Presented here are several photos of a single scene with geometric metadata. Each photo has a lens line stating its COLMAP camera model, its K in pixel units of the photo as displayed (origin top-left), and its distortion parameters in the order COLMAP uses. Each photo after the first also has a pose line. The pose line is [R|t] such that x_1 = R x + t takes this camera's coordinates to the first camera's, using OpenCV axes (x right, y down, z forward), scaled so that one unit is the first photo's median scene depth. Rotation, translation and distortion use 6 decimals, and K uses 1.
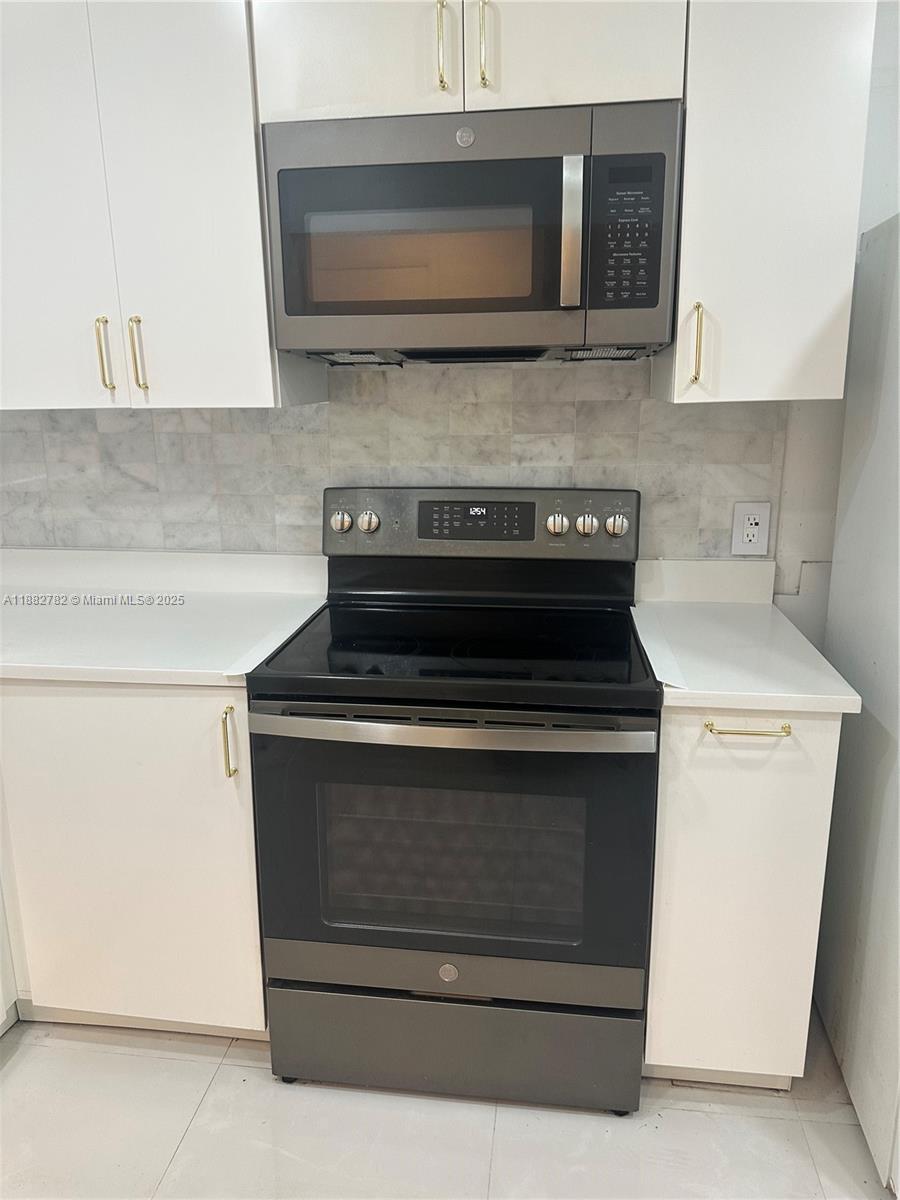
lens RADIAL K [[855.1, 0, 450.0], [0, 855.1, 600.0], [0, 0, 1]] dist [0.006717, -0.000974]
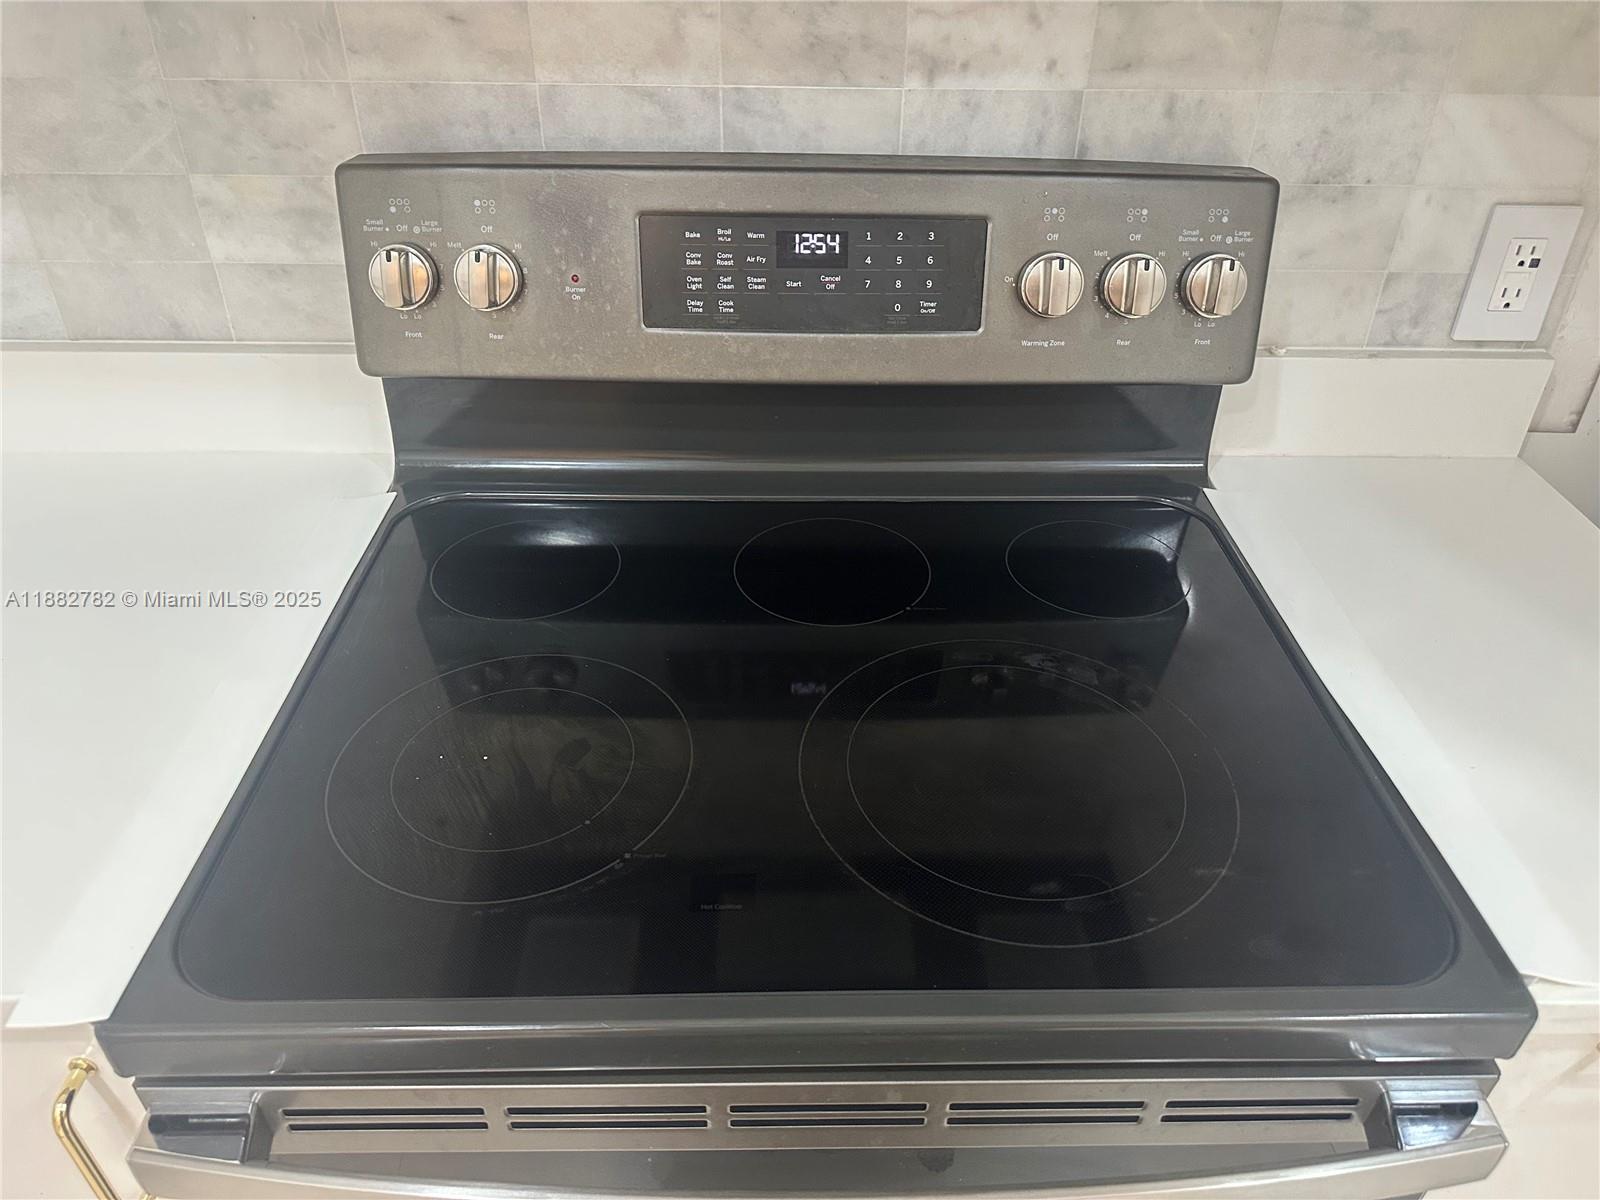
lens RADIAL K [[1124.7, 0, 813.0], [0, 1124.7, 596.3], [0, 0, 1]] dist [-0.006613, -0.024149]
pose [[0.986928, -0.068934, 0.145673, -0.043092], [0.009693, 0.927659, 0.373303, -0.138337], [-0.160868, -0.367012, 0.916201, 0.534790]]
